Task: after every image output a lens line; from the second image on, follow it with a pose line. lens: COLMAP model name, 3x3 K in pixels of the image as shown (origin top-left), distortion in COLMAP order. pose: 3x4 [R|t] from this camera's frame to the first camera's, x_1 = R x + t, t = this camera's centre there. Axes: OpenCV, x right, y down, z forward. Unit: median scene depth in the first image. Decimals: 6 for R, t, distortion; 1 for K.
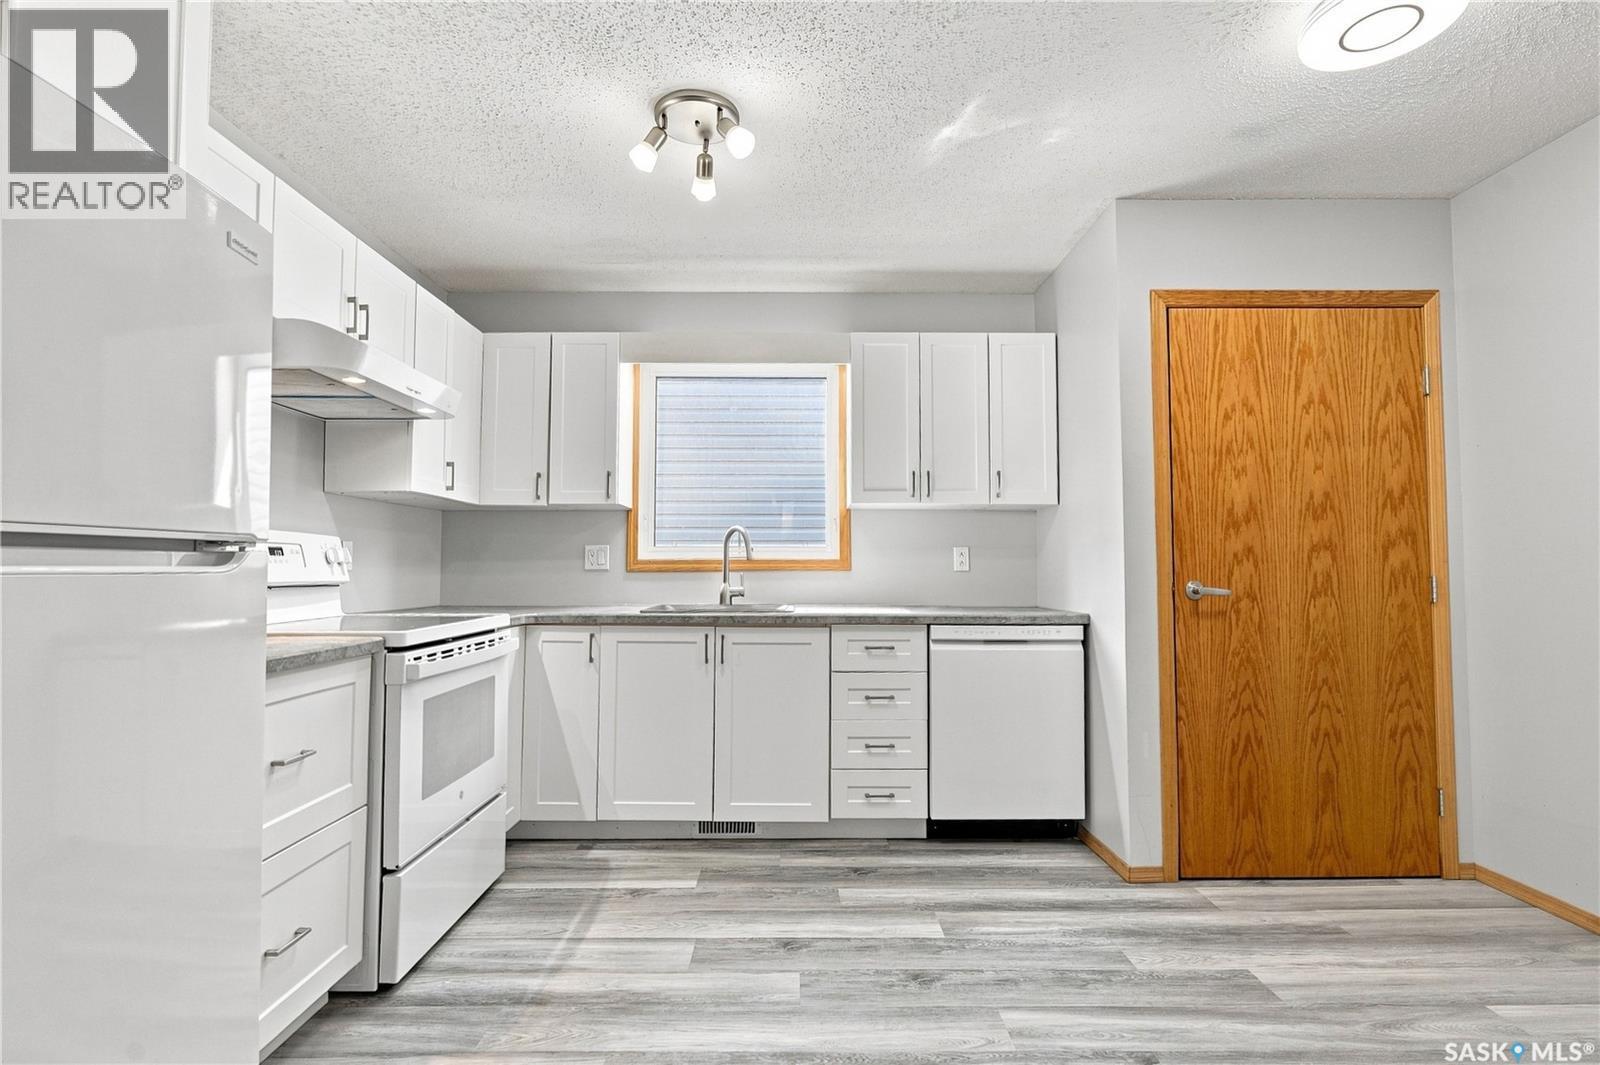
lens RADIAL K [[773.8, 0, 806.7], [0, 773.8, 517.6], [0, 0, 1]] dist [-0.000356, 0.000792]
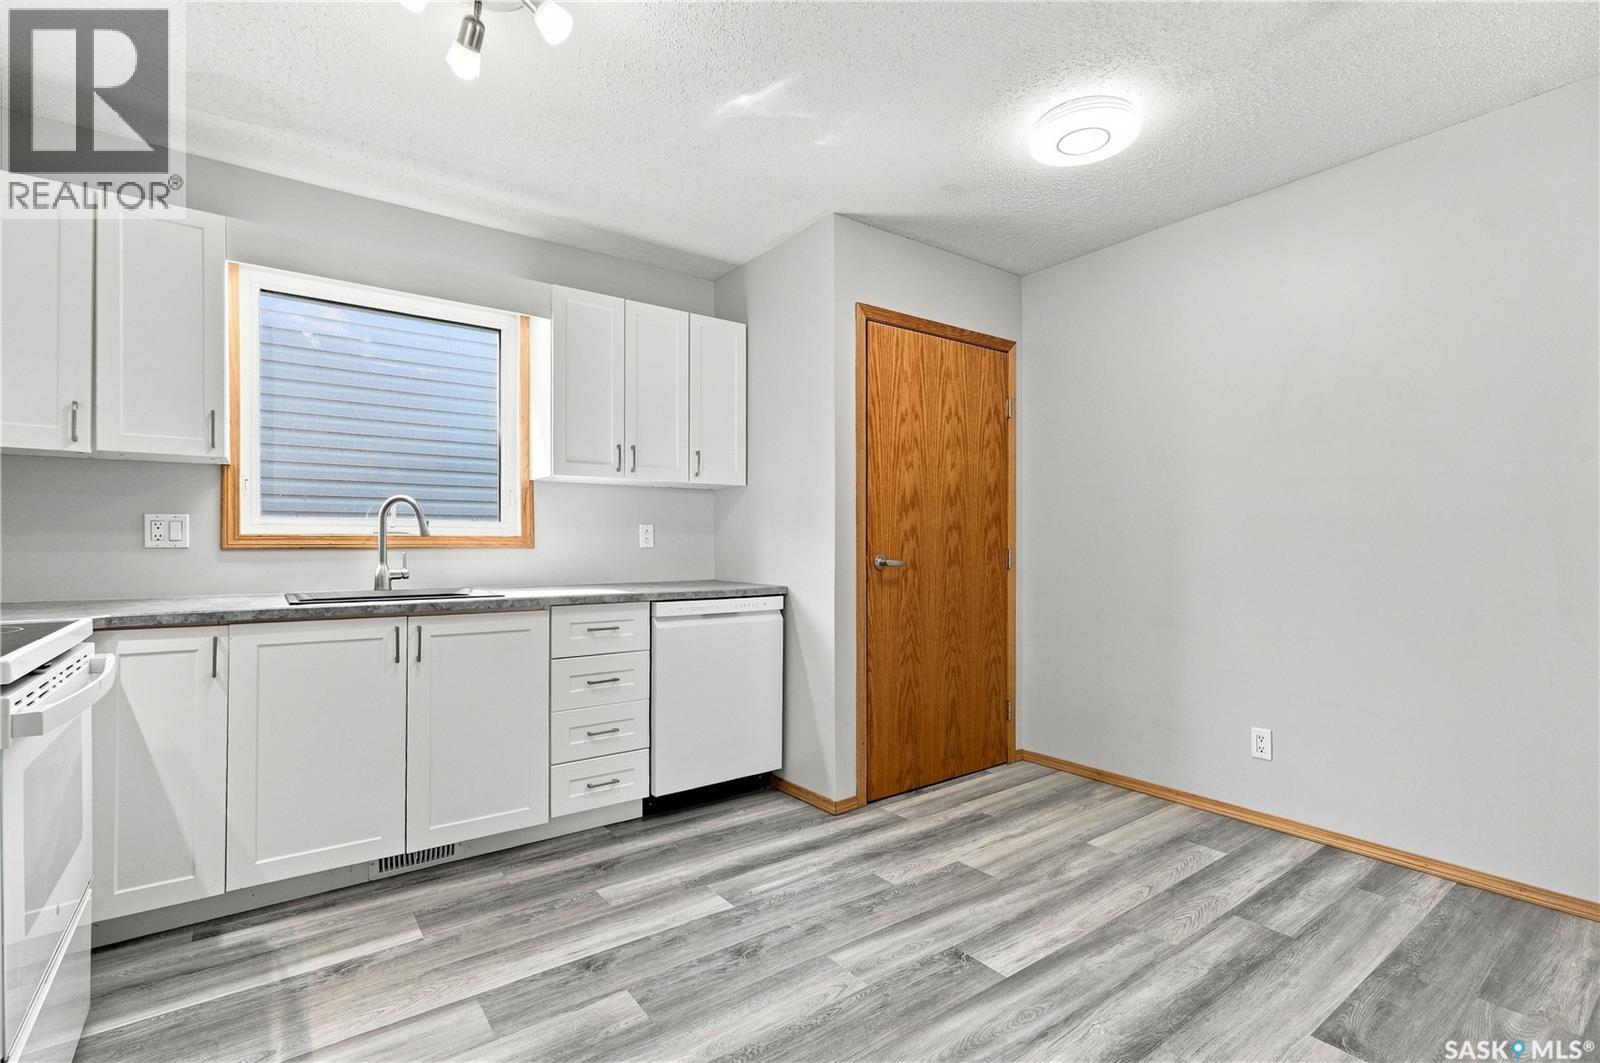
lens RADIAL K [[733.6, 0, 800.0], [0, 733.6, 531.5], [0, 0, 1]] dist [0.000698, 0.000772]
pose [[0.810007, 0.008124, 0.586364, -0.259335], [-0.035905, 0.998715, 0.035762, 0.009734], [-0.585320, -0.050021, 0.809258, 0.155406]]
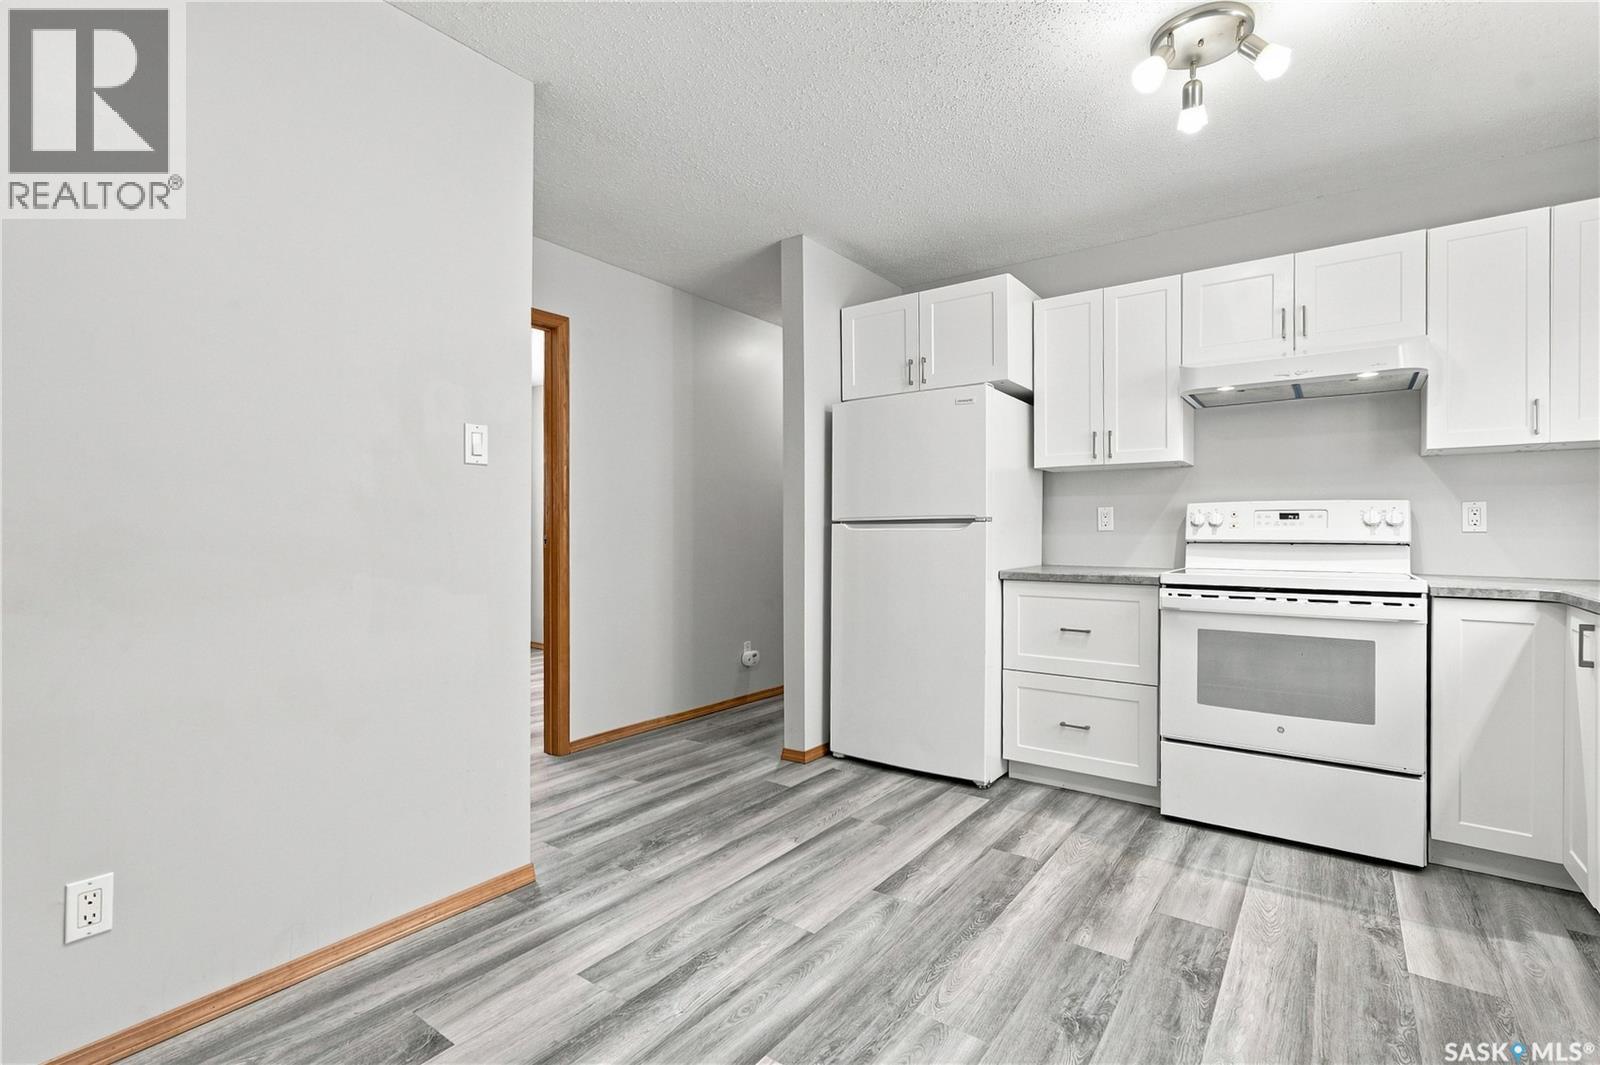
lens RADIAL K [[747.7, 0, 800.0], [0, 747.7, 532.5], [0, 0, 1]] dist [0.002689, 0.001204]
pose [[-0.596041, -0.004256, -0.802943, 0.695538], [0.048607, 0.997961, -0.041372, 0.070162], [0.801482, -0.063688, -0.594619, 0.919905]]
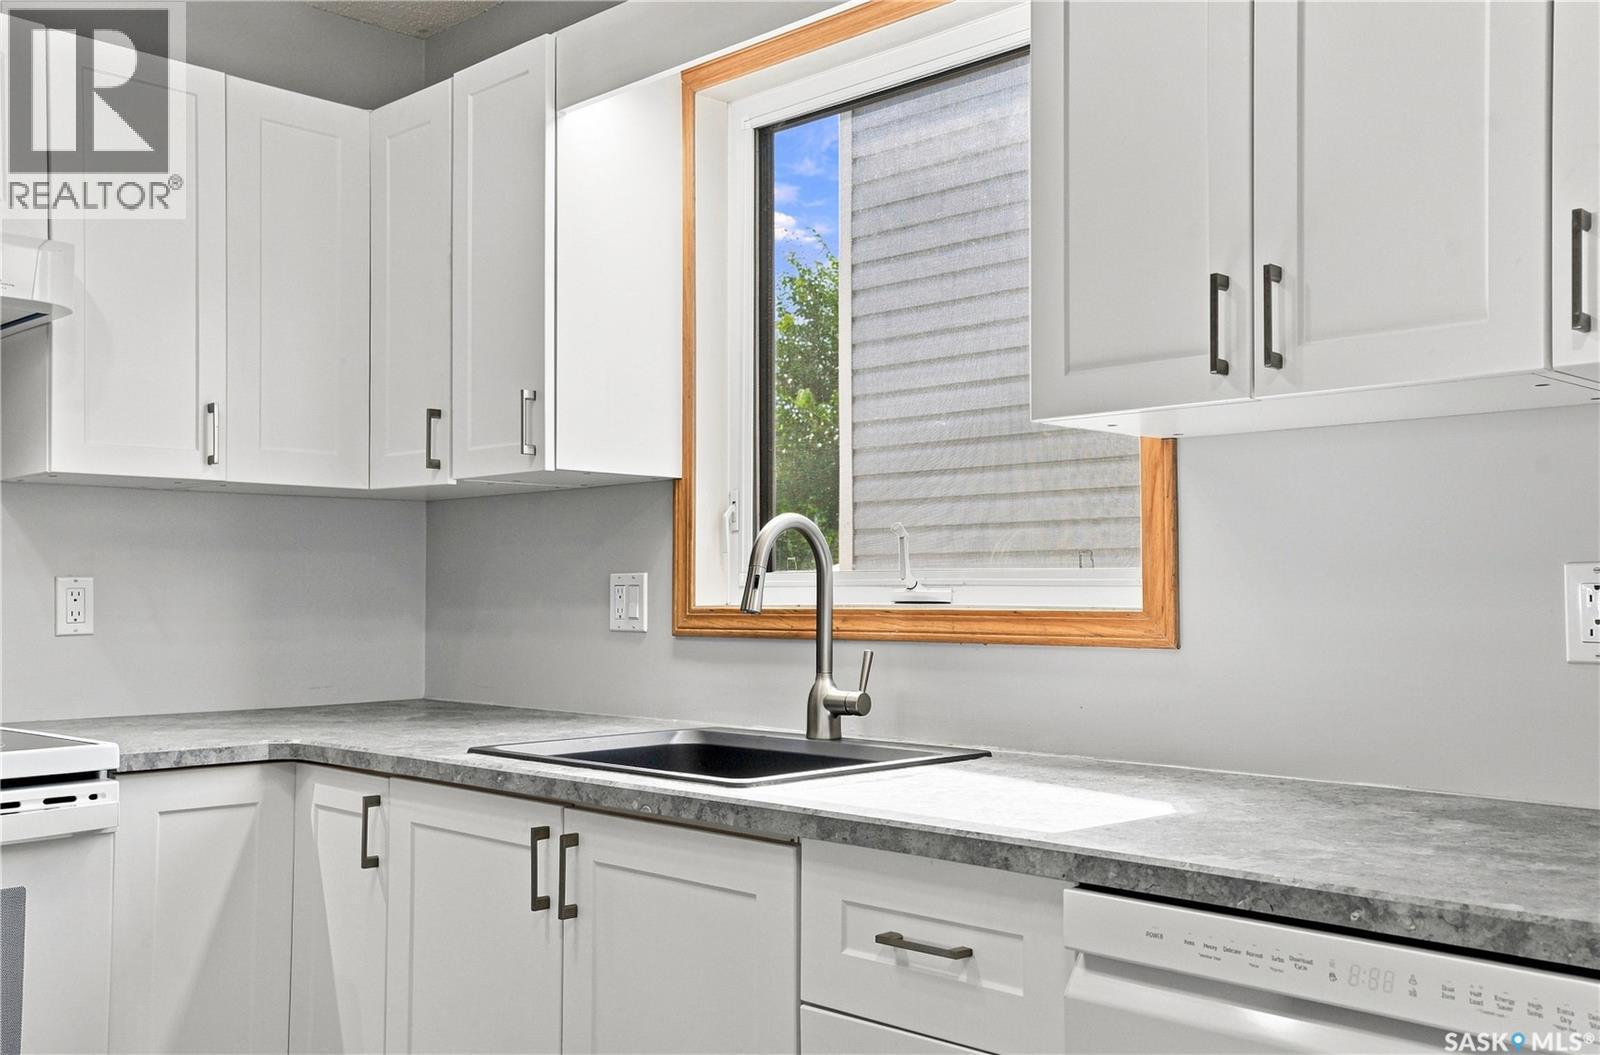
lens RADIAL K [[1538.7, 0, 797.8], [0, 1538.7, 551.1], [0, 0, 1]] dist [0.078541, 0.010184]
pose [[0.698403, -0.022617, -0.715347, 0.495197], [0.046829, 0.998803, 0.014141, 0.023035], [0.714171, -0.043375, 0.698626, 0.652543]]
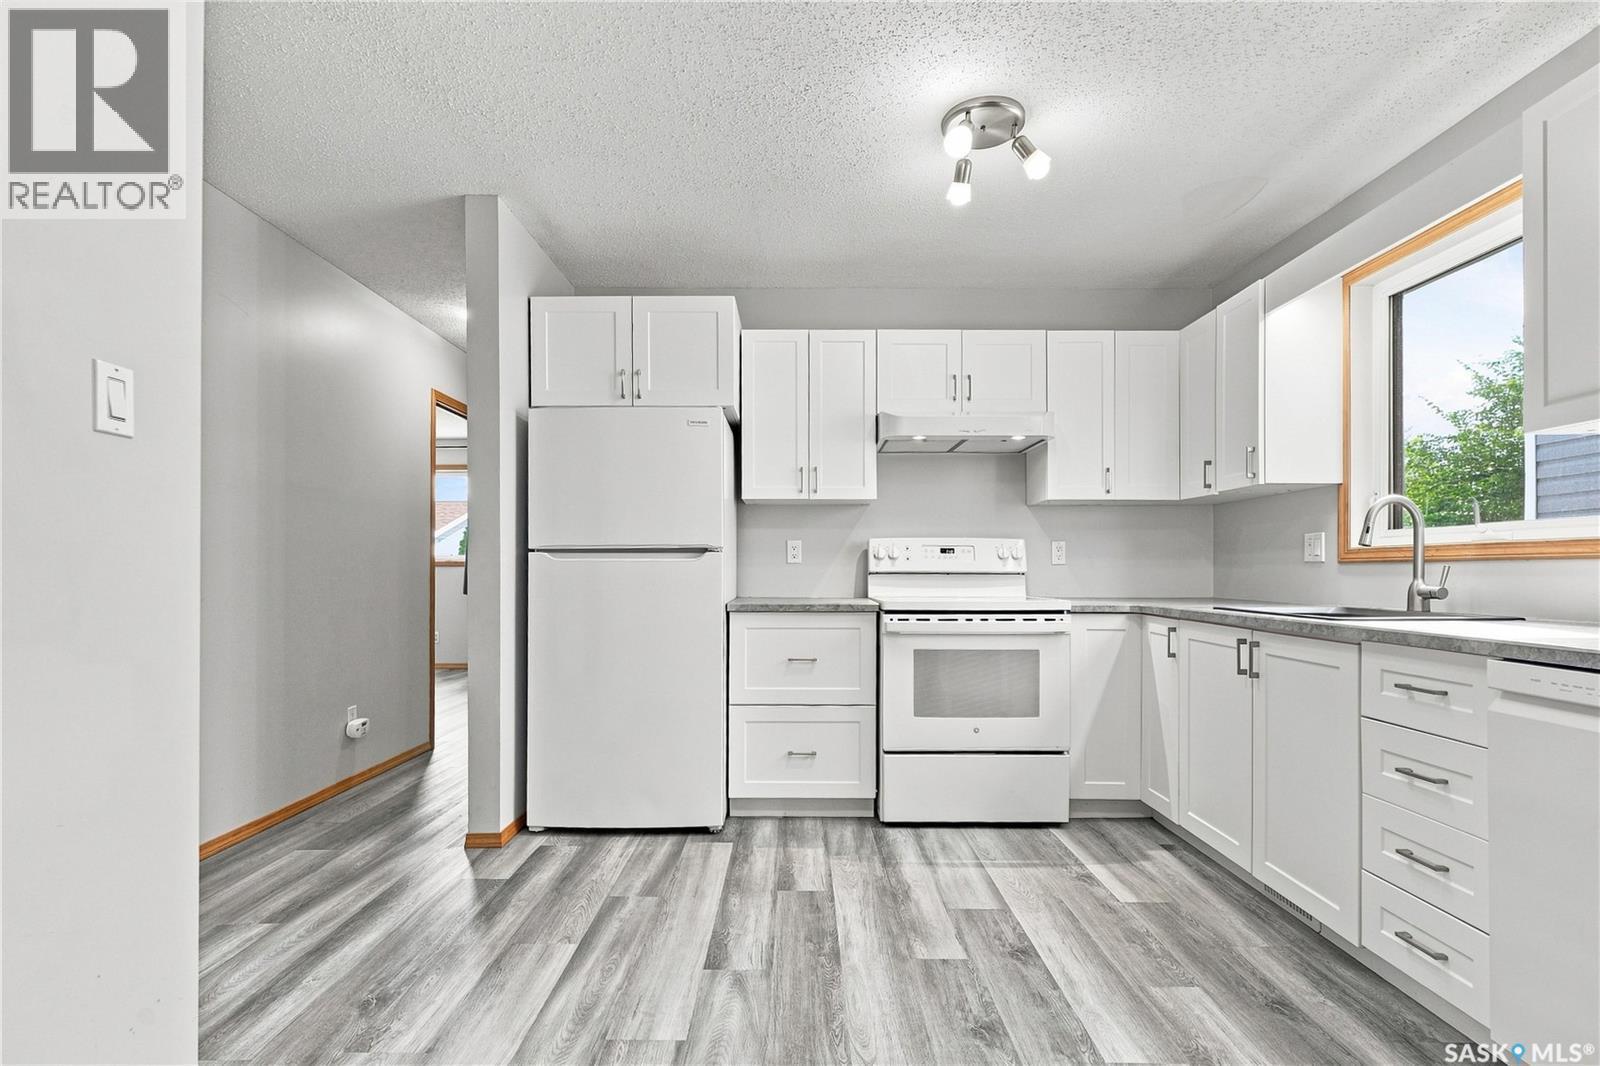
lens RADIAL K [[767.4, 0, 800.8], [0, 767.4, 566.1], [0, 0, 1]] dist [-0.001827, 0.000405]
pose [[-0.009630, -0.008749, -0.999915, 0.722461], [0.062786, 0.997983, -0.009337, 0.059398], [0.997981, -0.062870, -0.009061, 0.608498]]
